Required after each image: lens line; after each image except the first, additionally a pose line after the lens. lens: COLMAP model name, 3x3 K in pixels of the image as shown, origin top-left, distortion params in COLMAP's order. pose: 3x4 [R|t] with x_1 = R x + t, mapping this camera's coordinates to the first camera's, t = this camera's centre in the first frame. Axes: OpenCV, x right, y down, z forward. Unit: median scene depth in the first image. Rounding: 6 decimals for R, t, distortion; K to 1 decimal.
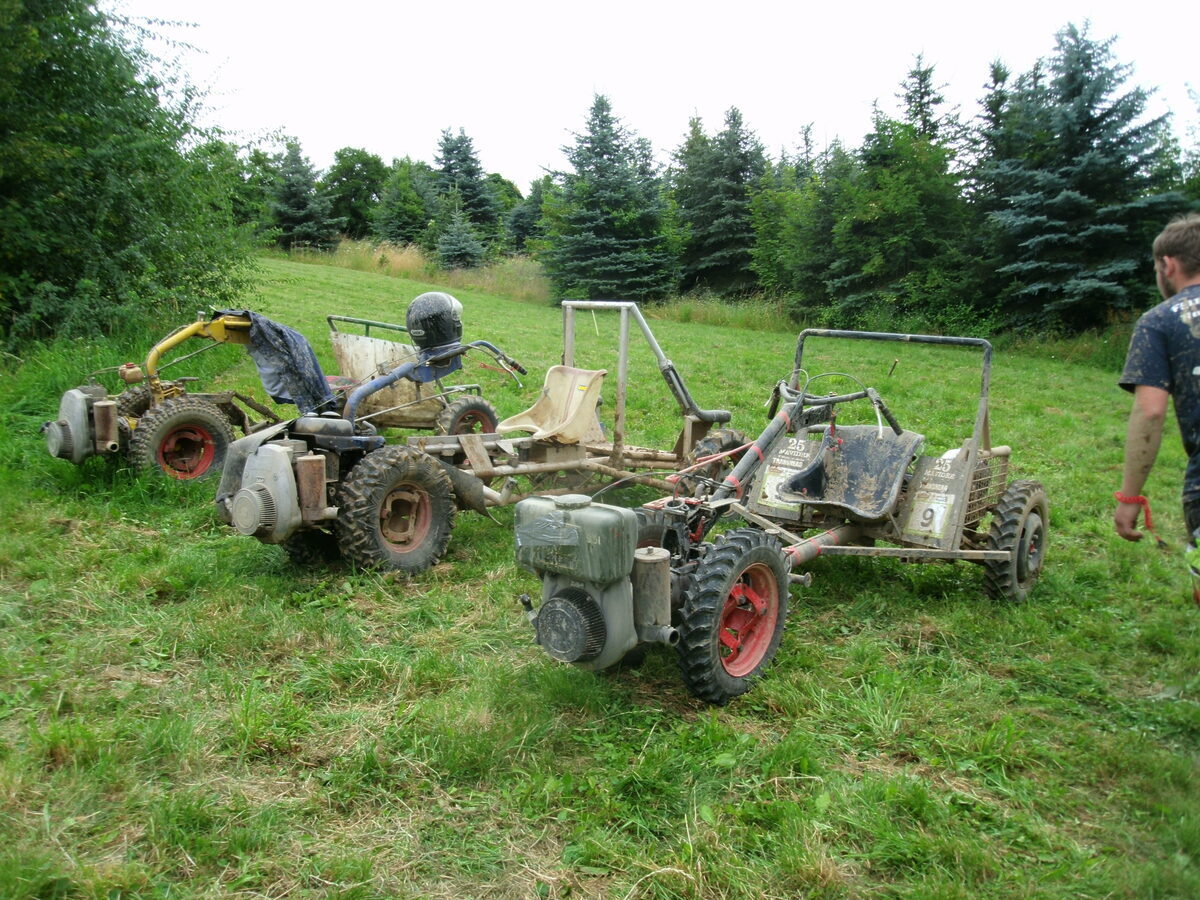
lens RADIAL K [[1037.5, 0, 600.1], [0, 1037.5, 472.1], [0, 0, 1]] dist [-0.027733, -0.078361]
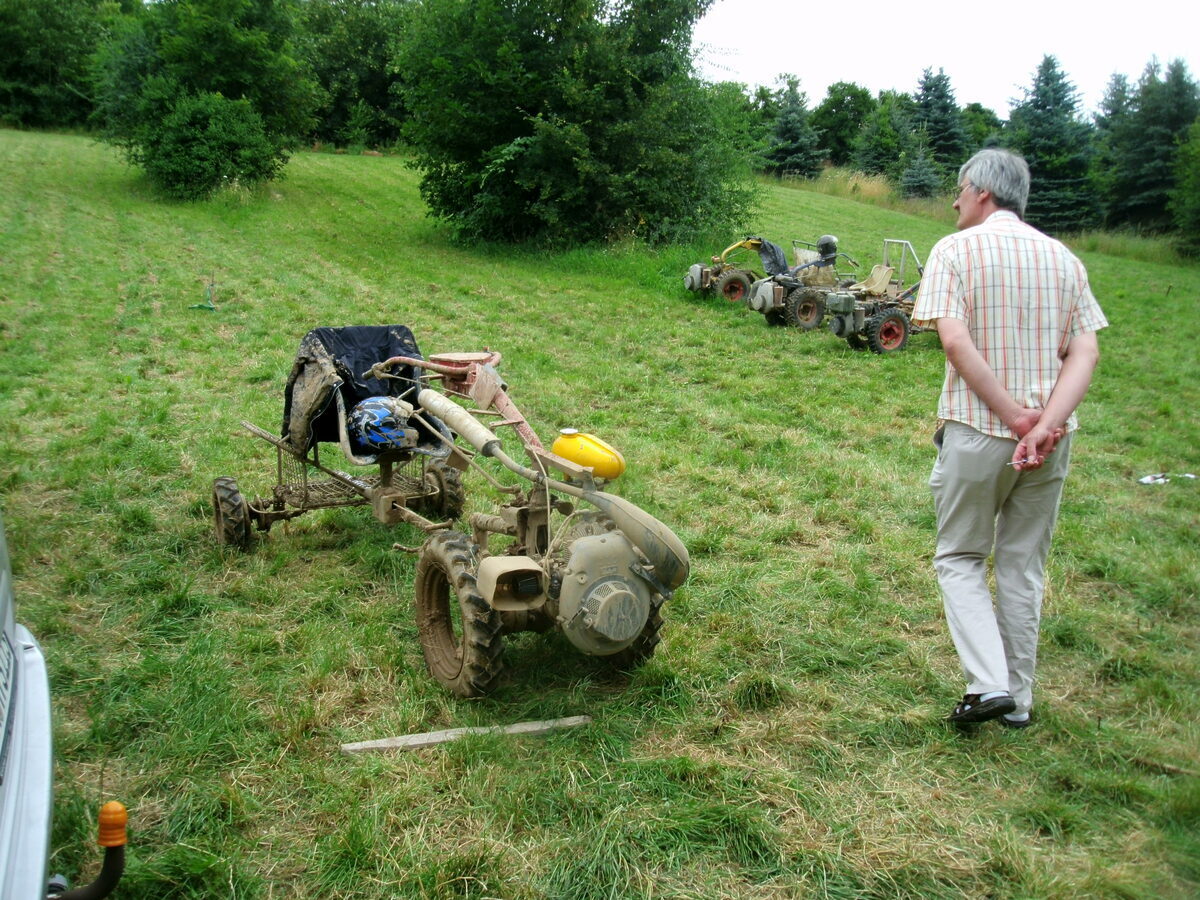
lens RADIAL K [[1037.5, 0, 600.1], [0, 1037.5, 472.1], [0, 0, 1]] dist [-0.027733, -0.078361]
pose [[0.899267, 0.130034, -0.417623, 0.089422], [-0.096025, 0.990186, 0.101539, 0.039401], [0.426729, -0.051209, 0.902929, -0.303463]]
